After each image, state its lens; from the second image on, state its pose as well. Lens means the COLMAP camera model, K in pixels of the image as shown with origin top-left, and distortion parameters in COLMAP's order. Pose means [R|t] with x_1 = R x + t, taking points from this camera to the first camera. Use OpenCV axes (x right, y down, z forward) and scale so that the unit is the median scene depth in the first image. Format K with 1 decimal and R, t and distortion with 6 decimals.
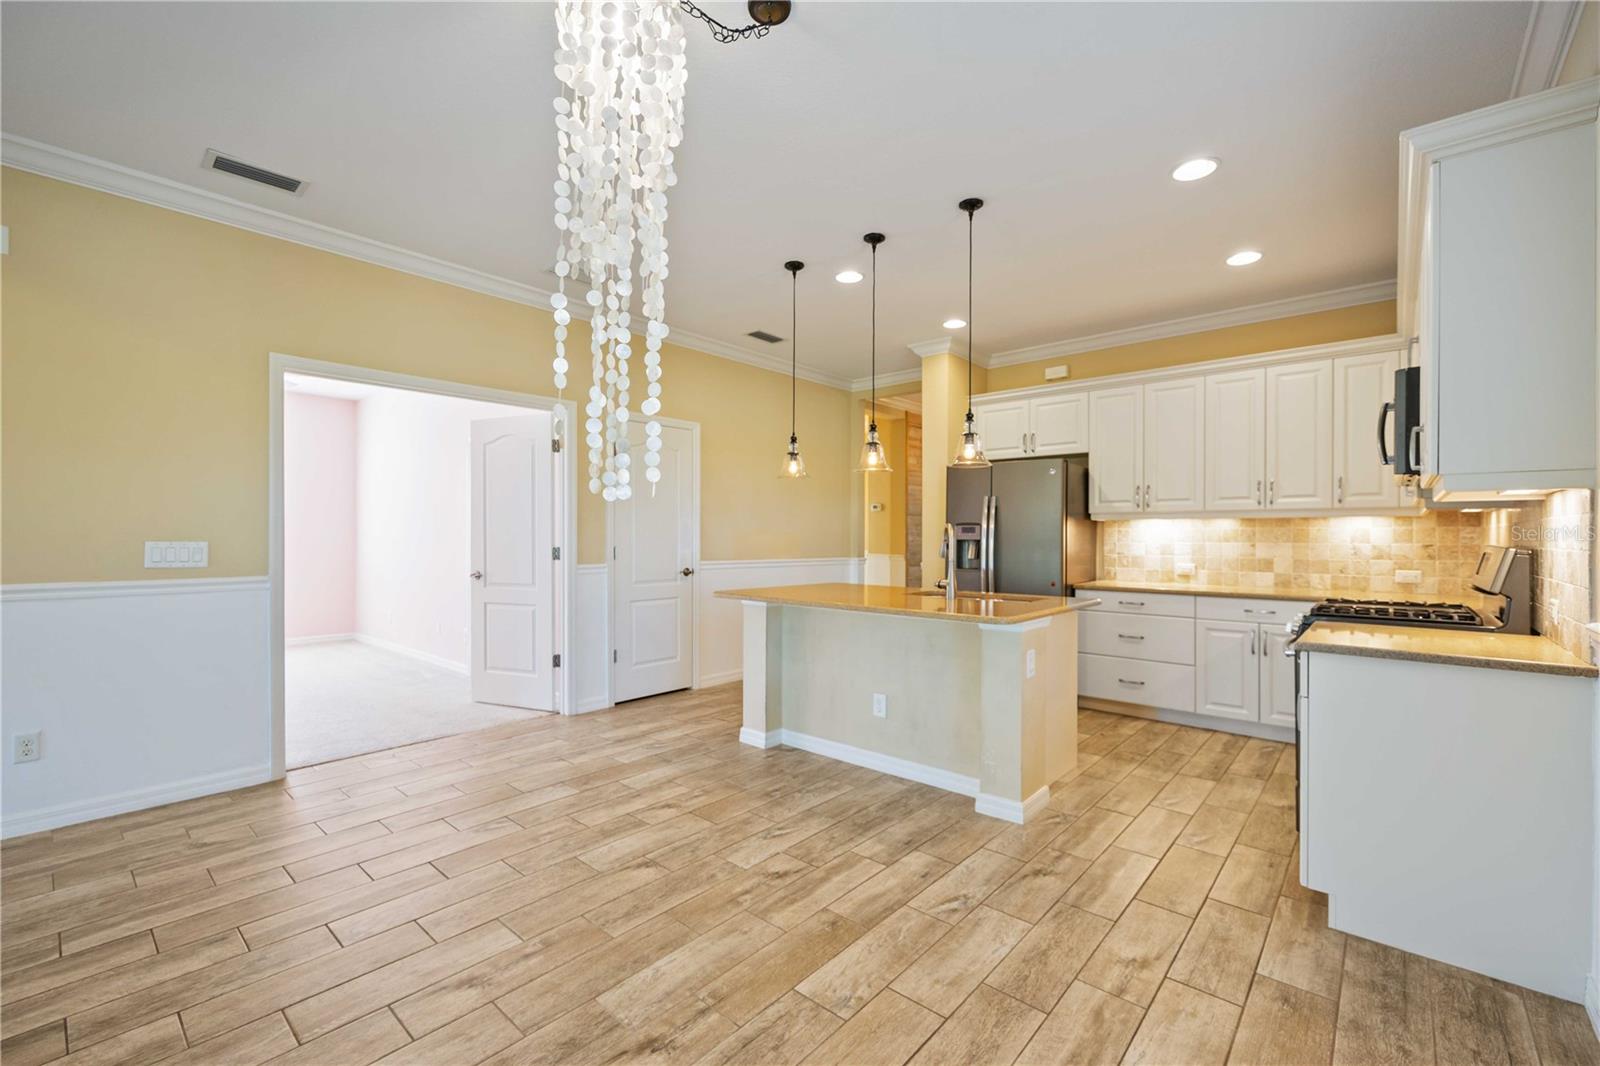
lens RADIAL K [[659.2, 0, 811.9], [0, 659.2, 541.1], [0, 0, 1]] dist [-0.004204, 0.000294]
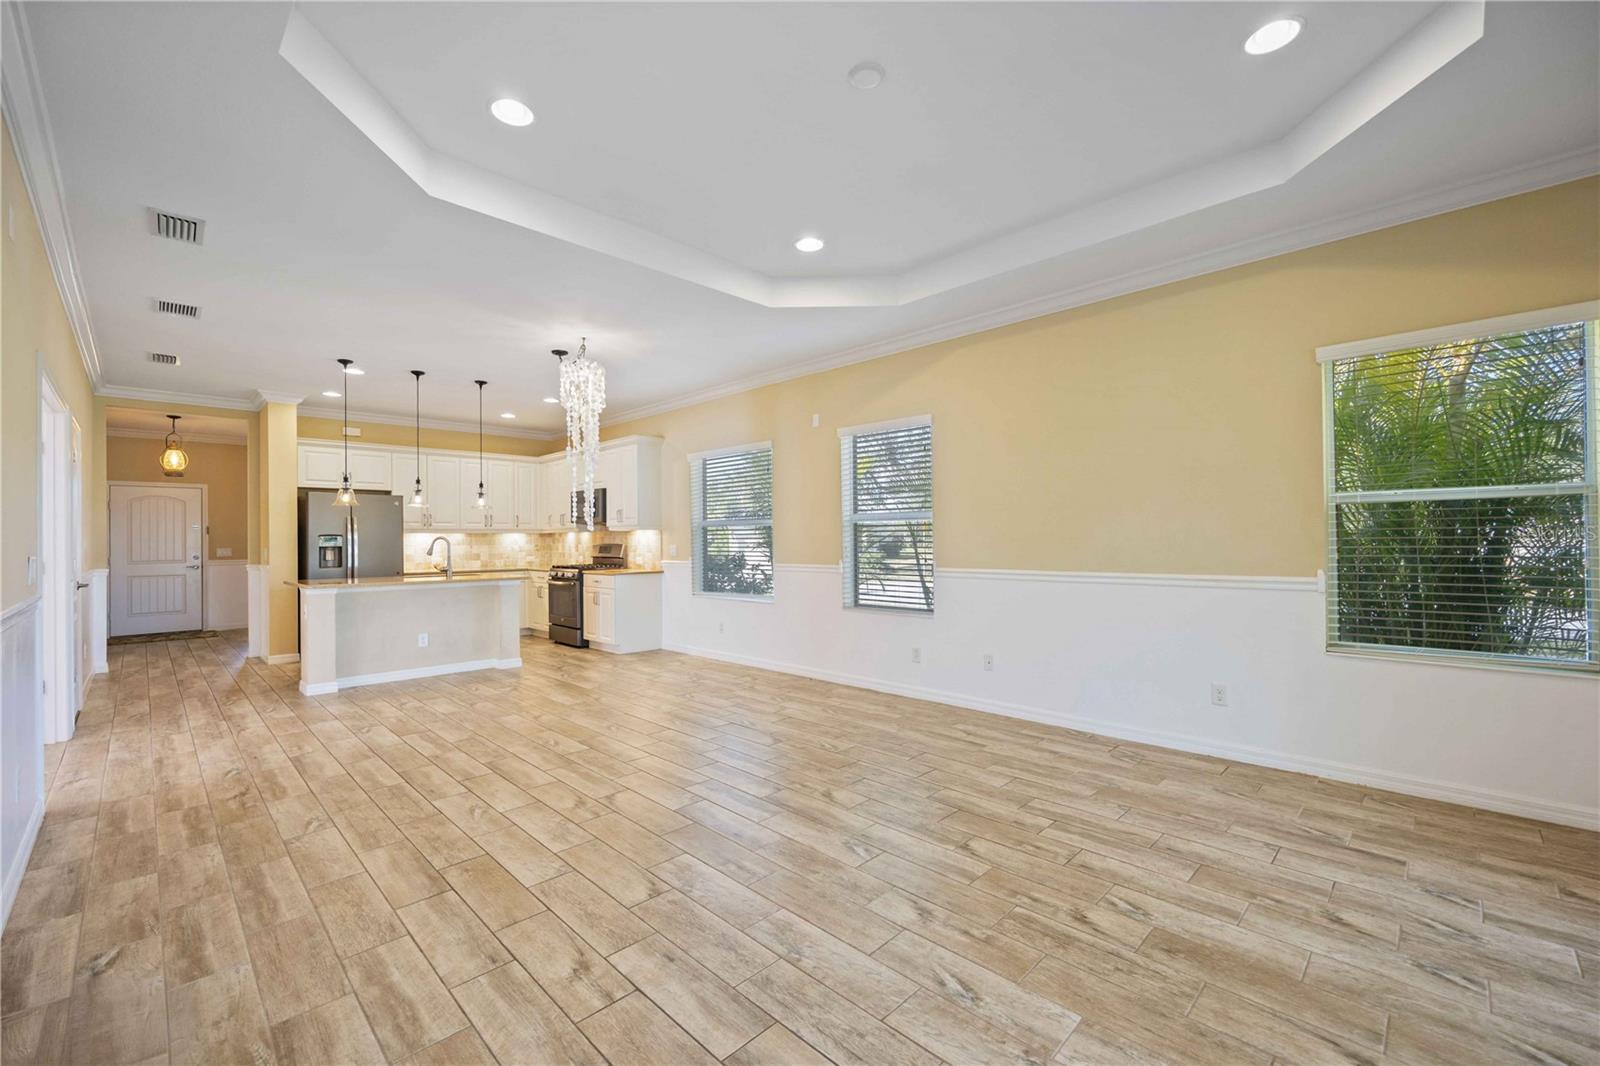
lens RADIAL K [[659.2, 0, 794.5], [0, 659.2, 532.1], [0, 0, 1]] dist [-0.004204, 0.000294]
pose [[0.074764, 0.007369, 0.997174, -1.335404], [0.017101, 0.999816, -0.008671, -0.004491], [-0.997055, 0.017701, 0.074624, -0.095896]]
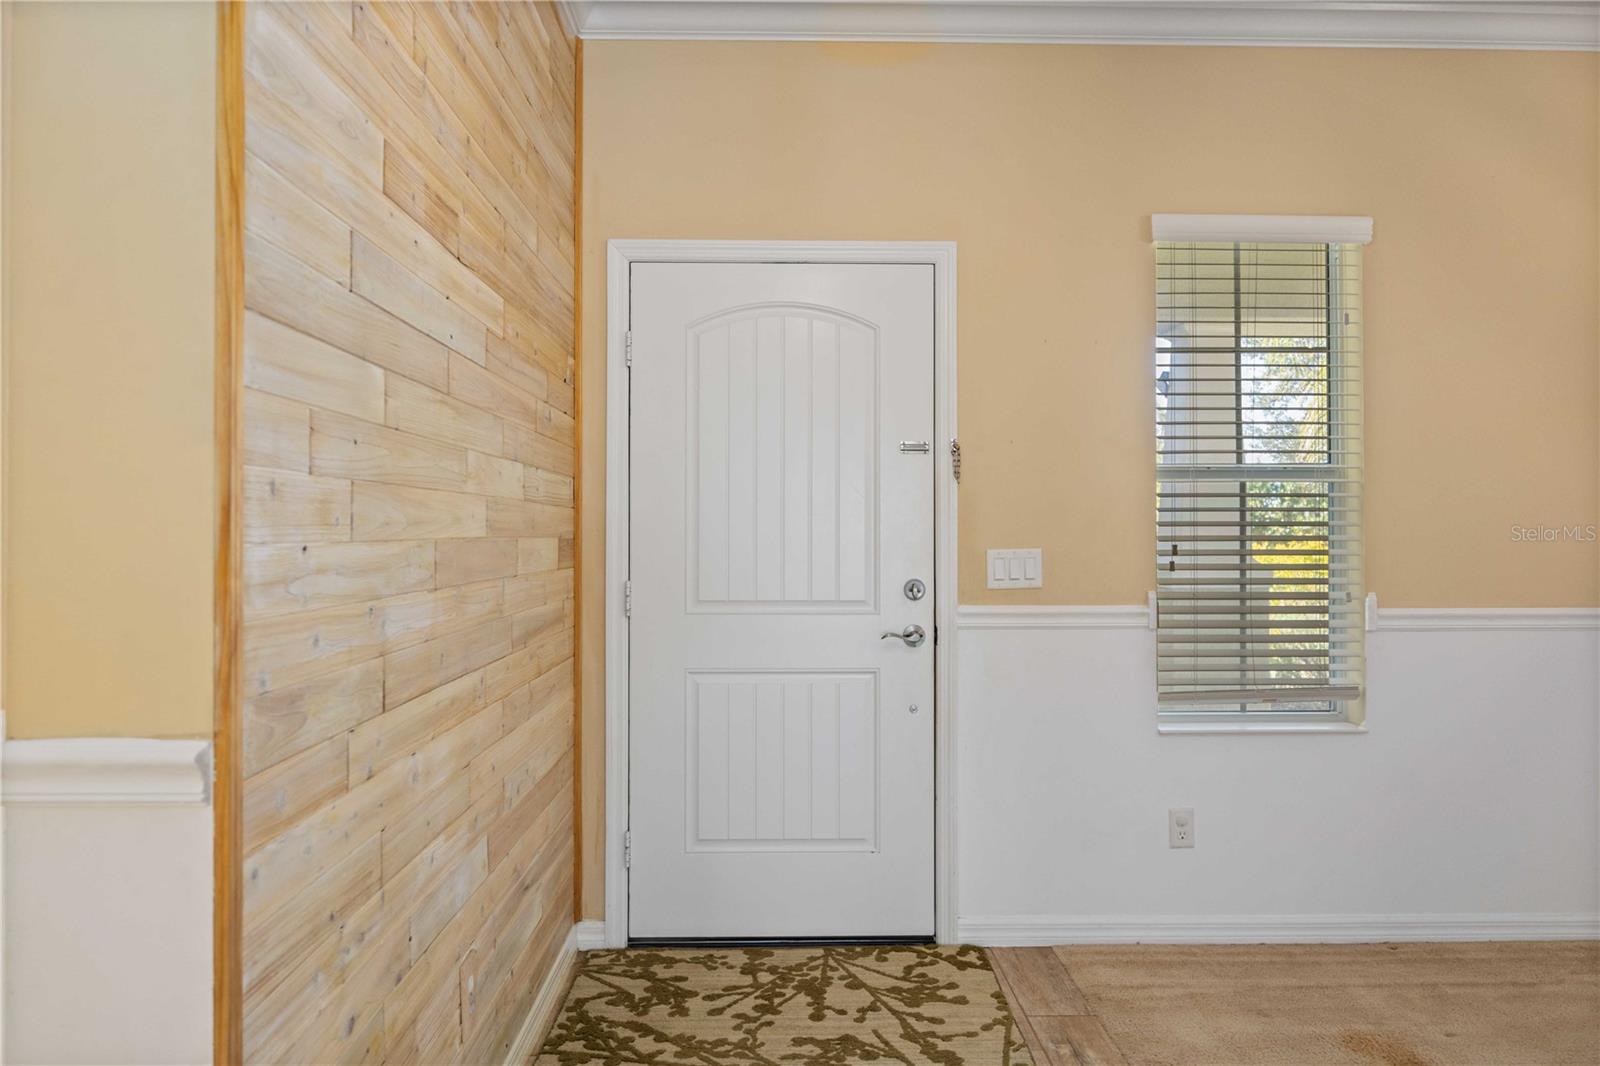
lens RADIAL K [[1092.5, 0, 791.5], [0, 1092.5, 531.4], [0, 0, 1]] dist [-0.004308, 0.004550]
pose [[0.743659, -0.000430, 0.668559, 0.206462], [0.005598, 0.999969, -0.005584, -0.009408], [-0.668535, 0.007896, 0.743638, 1.639474]]
